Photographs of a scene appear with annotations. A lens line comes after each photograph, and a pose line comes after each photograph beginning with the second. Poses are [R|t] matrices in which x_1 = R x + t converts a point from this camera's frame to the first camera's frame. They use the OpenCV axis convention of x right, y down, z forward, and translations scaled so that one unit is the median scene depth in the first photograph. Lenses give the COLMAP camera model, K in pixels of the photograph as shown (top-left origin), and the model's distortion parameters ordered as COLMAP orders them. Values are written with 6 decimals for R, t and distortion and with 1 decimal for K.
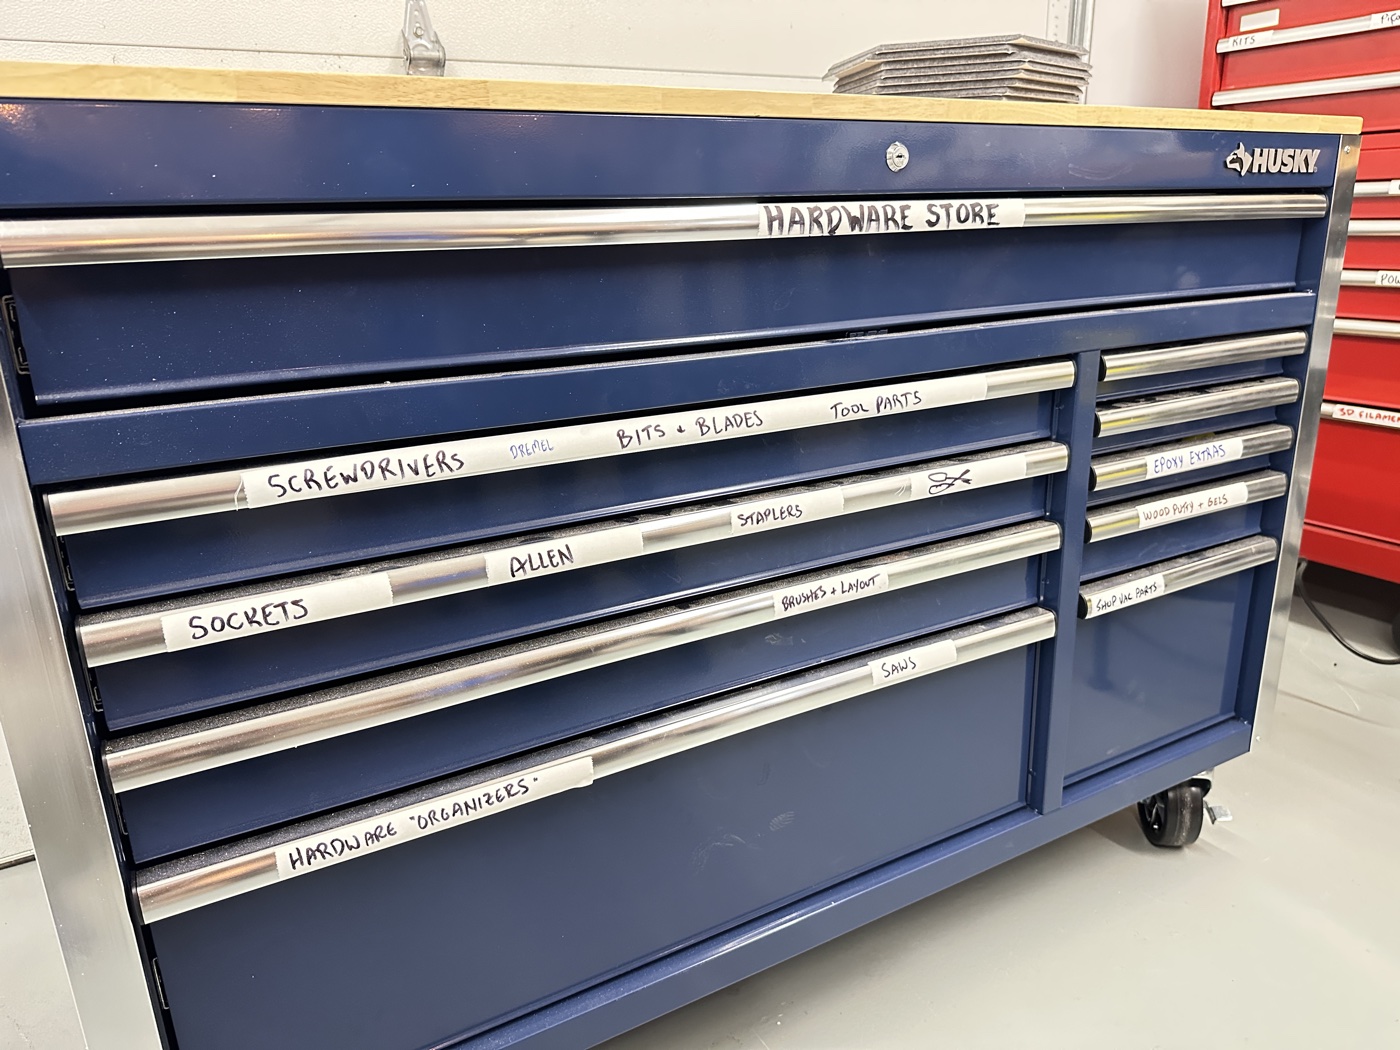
lens RADIAL K [[998.5, 0, 700.0], [0, 998.5, 525.0], [0, 0, 1]] dist [-0.001831, -0.000863]
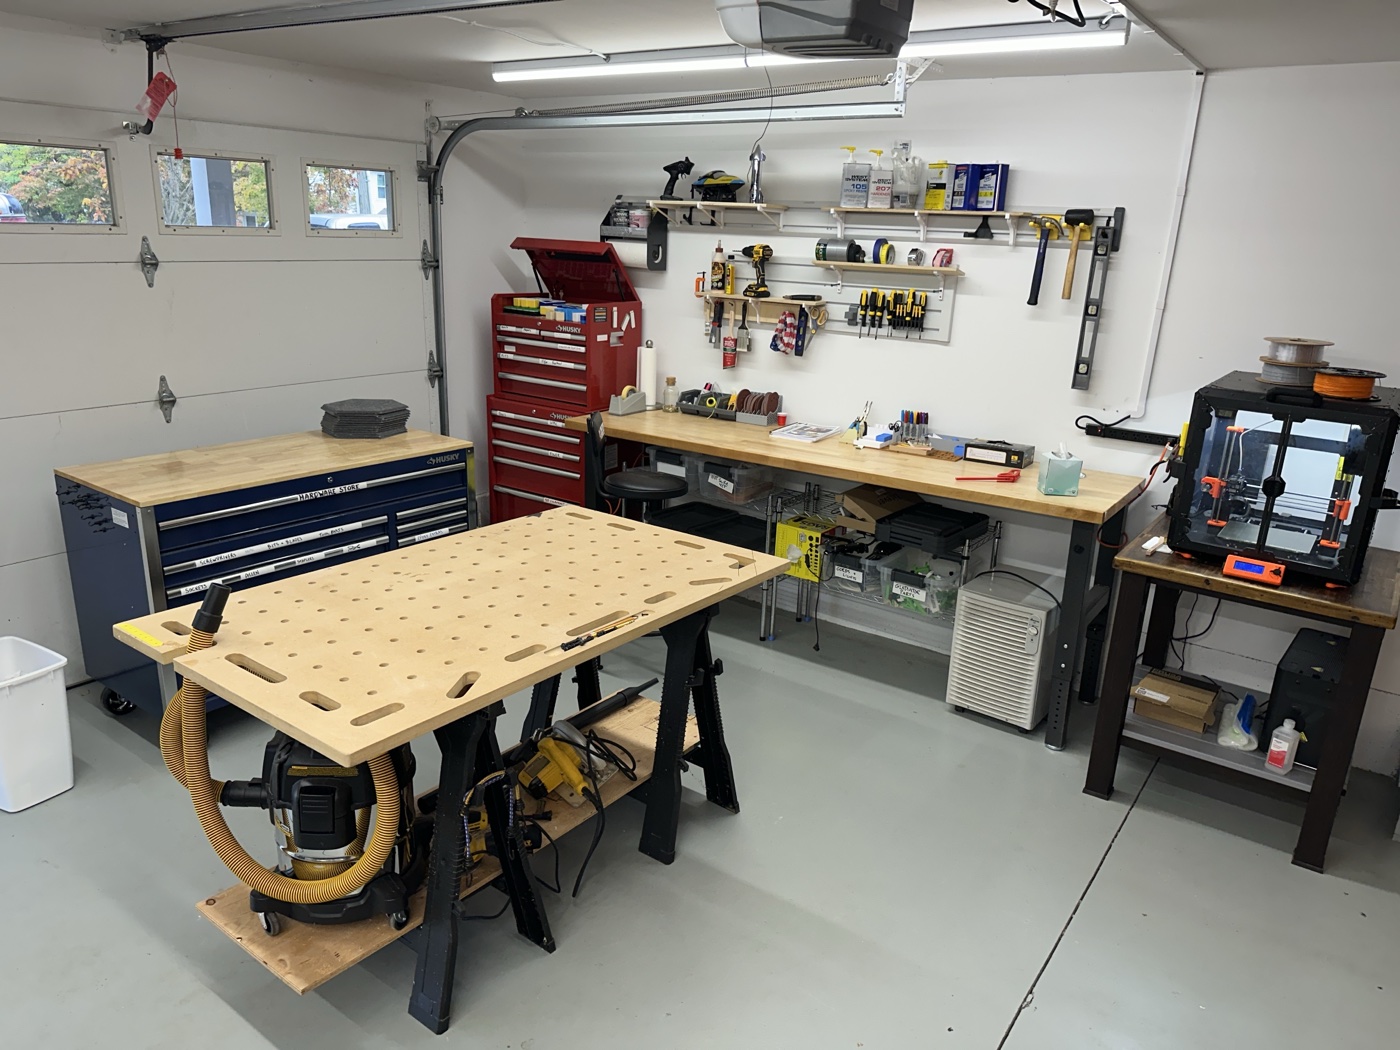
lens RADIAL K [[989.4, 0, 700.0], [0, 989.4, 525.0], [0, 0, 1]] dist [0.063856, -0.001093]
pose [[0.899850, -0.054354, 0.432801, -0.265421], [0.061156, 0.998127, -0.001800, -0.052168], [-0.431892, 0.028088, 0.901488, -3.783573]]
